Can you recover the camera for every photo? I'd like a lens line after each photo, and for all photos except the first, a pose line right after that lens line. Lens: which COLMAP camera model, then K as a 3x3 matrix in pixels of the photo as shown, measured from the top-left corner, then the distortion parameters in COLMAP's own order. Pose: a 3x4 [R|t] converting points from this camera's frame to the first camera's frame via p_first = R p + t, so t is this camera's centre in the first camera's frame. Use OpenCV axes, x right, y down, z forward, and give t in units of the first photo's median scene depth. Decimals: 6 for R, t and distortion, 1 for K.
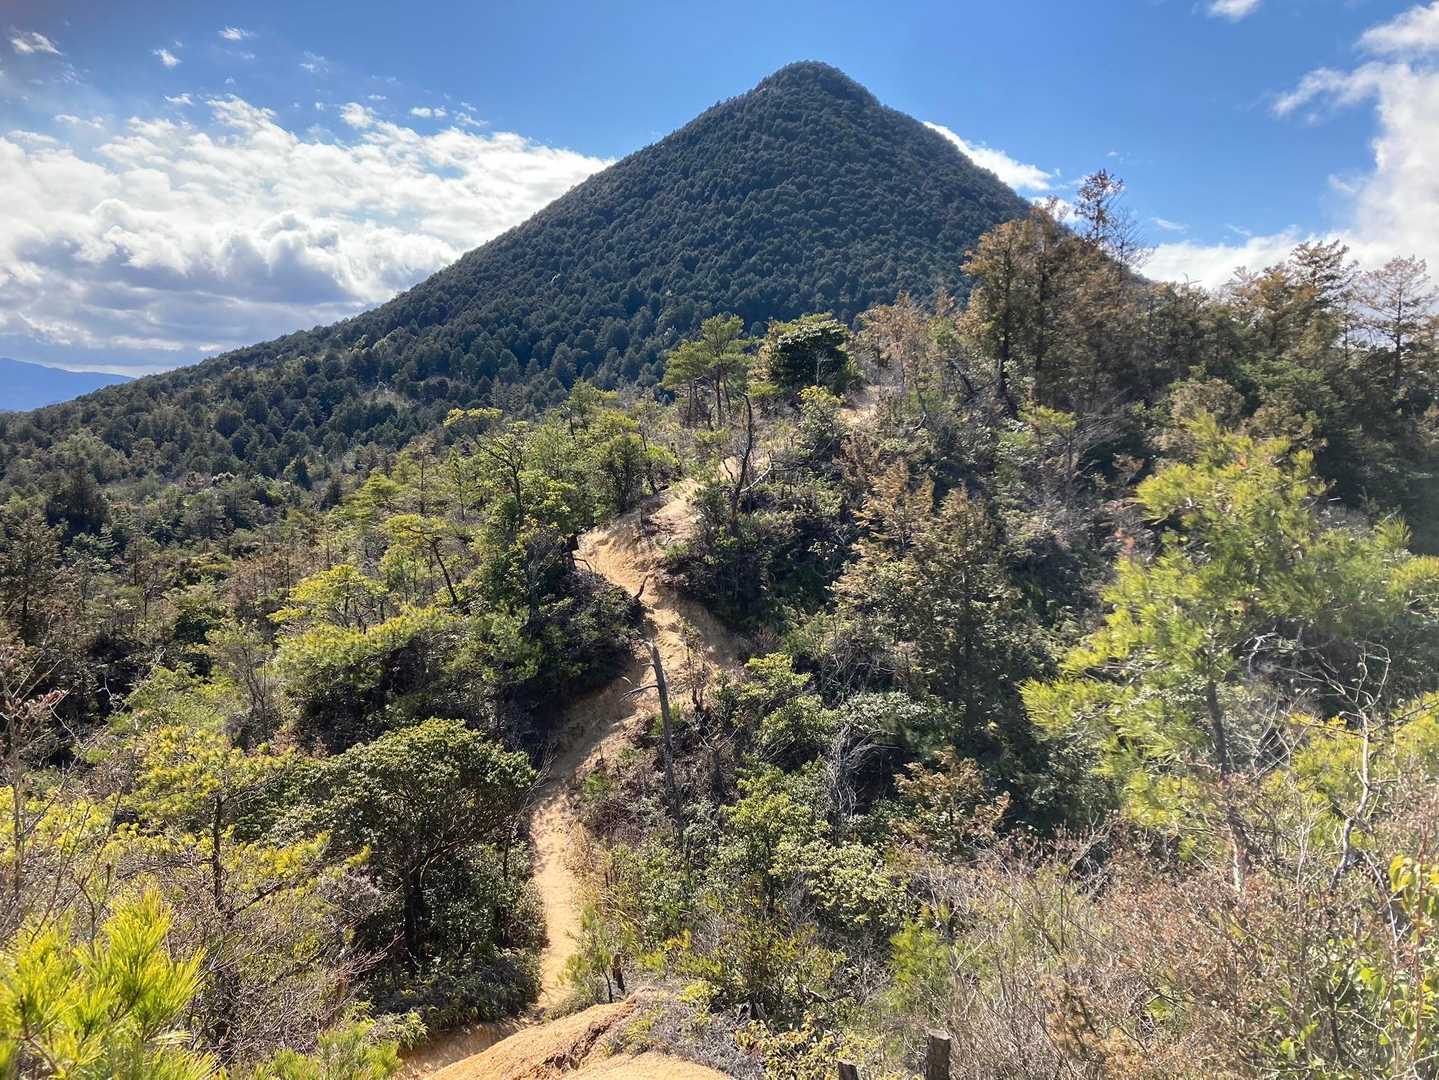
lens RADIAL K [[1032.6, 0, 722.0], [0, 1032.6, 543.4], [0, 0, 1]] dist [0.004618, -0.001043]
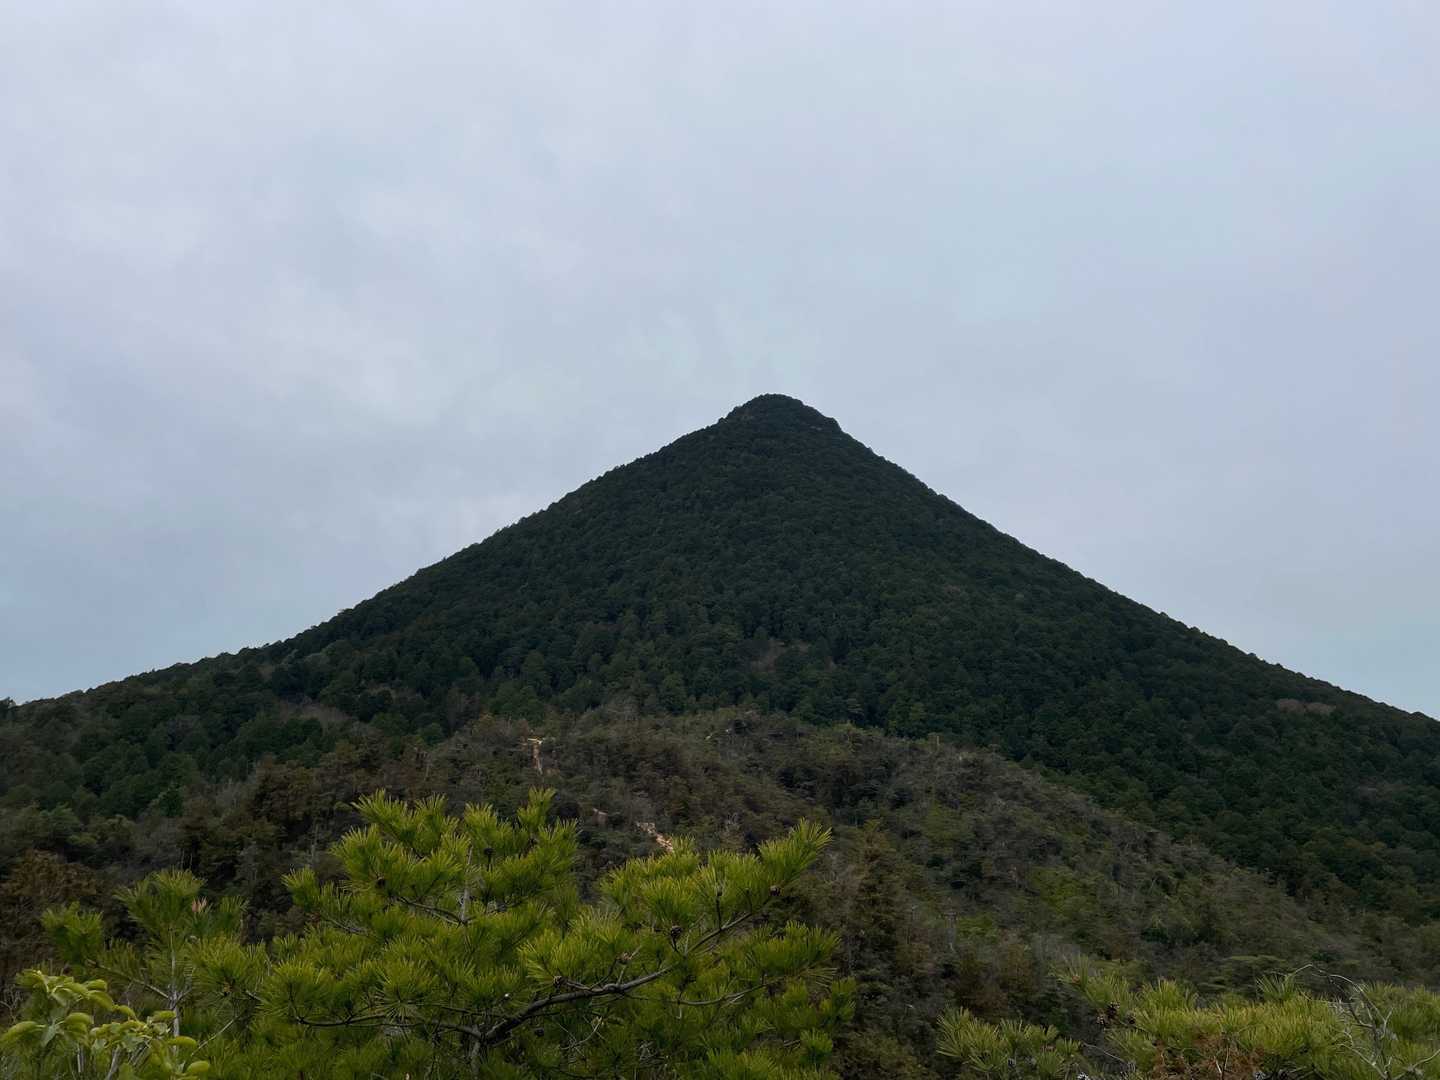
lens RADIAL K [[1034.0, 0, 724.0], [0, 1034.0, 533.0], [0, 0, 1]] dist [0.059824, -0.009954]
pose [[0.998390, 0.013552, 0.055085, -0.042078], [0.005135, 0.945469, -0.325671, -0.005786], [-0.056495, 0.325429, 0.943877, 0.139145]]
